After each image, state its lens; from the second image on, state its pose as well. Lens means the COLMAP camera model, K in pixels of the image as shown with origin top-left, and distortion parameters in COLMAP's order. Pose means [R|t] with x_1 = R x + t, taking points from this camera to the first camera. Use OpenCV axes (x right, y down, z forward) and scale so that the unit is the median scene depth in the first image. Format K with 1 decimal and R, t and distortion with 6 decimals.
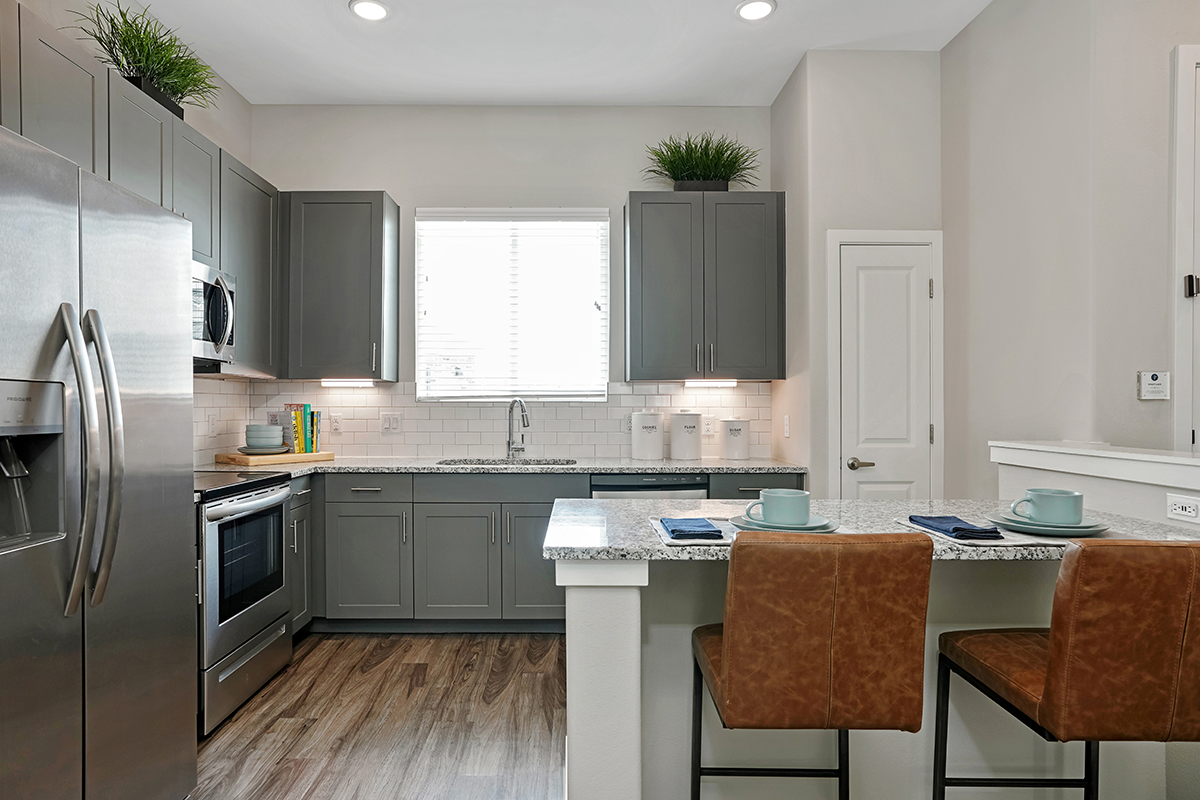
lens RADIAL K [[702.3, 0, 591.3], [0, 702.3, 411.4], [0, 0, 1]] dist [-0.016635, 0.004885]
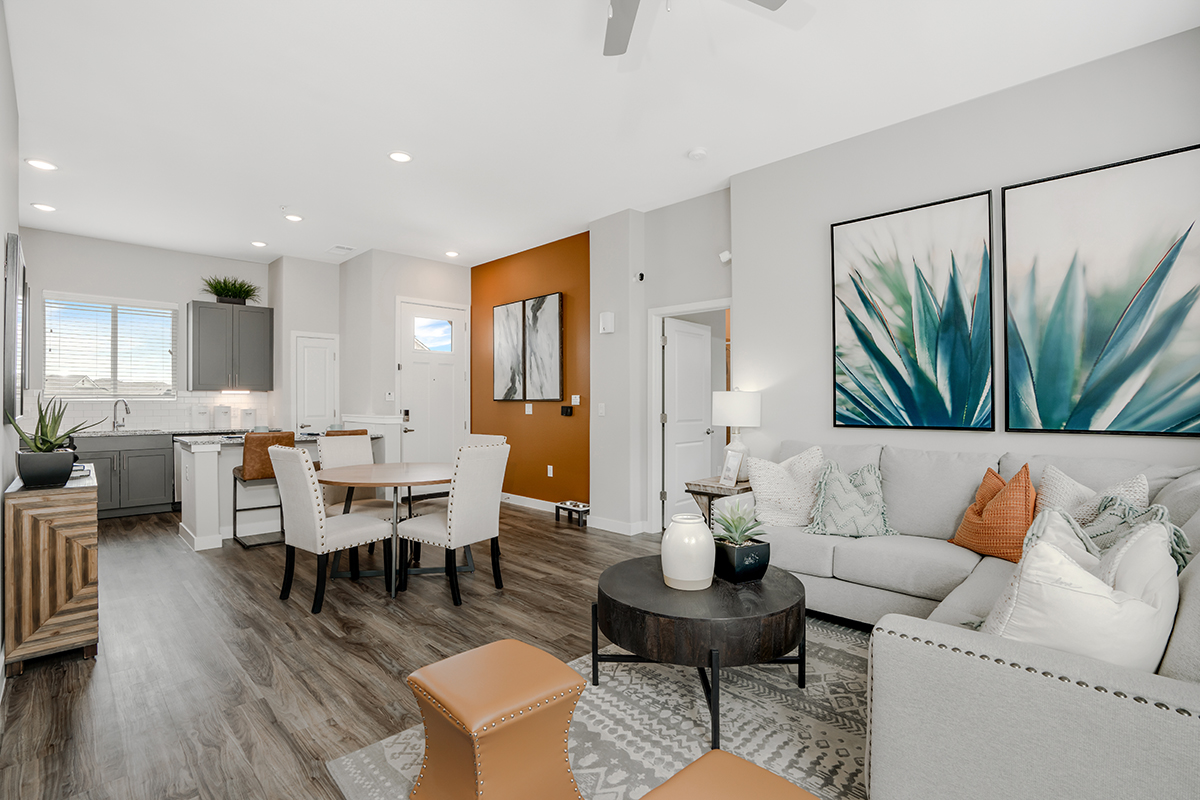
lens RADIAL K [[539.0, 0, 551.4], [0, 539.0, 394.1], [0, 0, 1]] dist [-0.003176, 0.000237]
pose [[0.758724, 0.007168, 0.651373, -0.196077], [0.006693, 0.999801, -0.018798, 0.004685], [-0.651378, 0.018622, 0.758525, -1.007708]]
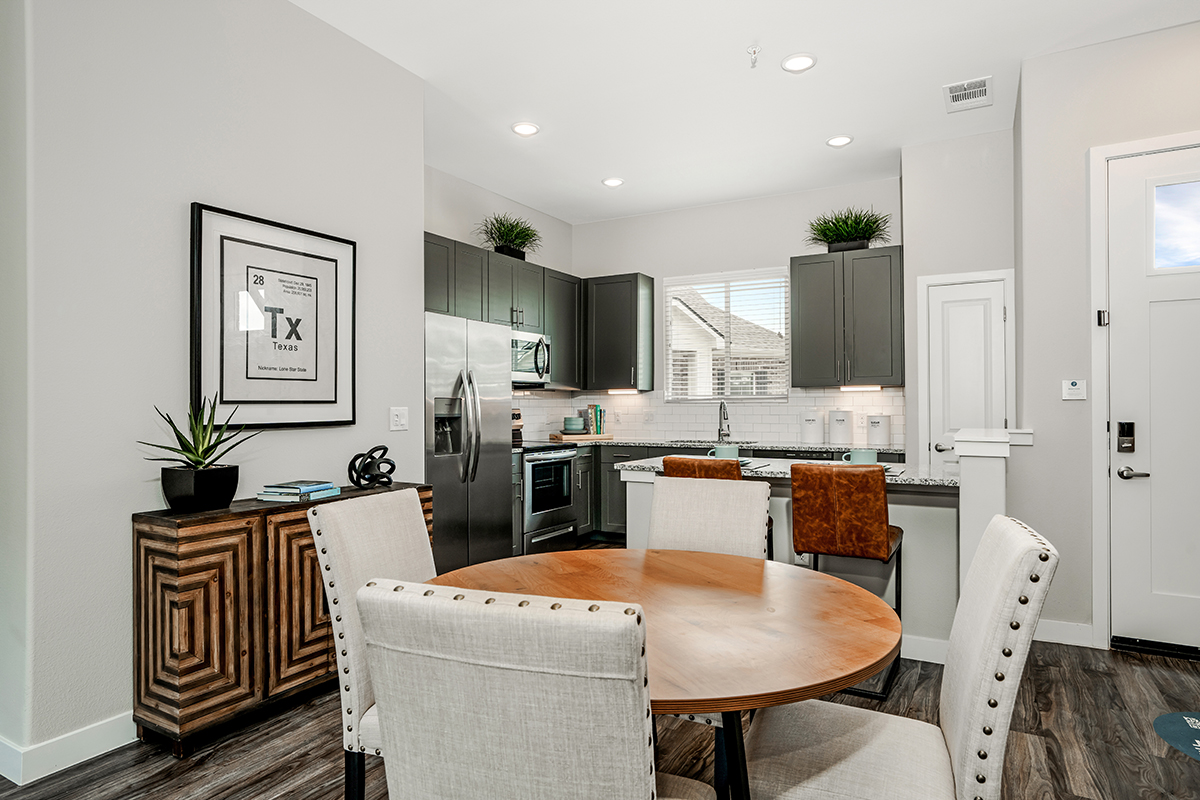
lens RADIAL K [[698.4, 0, 602.6], [0, 698.4, 396.4], [0, 0, 1]] dist [-0.005402, -0.000832]
pose [[0.872117, -0.010185, -0.489191, 0.458077], [0.000587, 0.999804, -0.019771, 0.002135], [0.489297, 0.016956, 0.871952, -0.483784]]
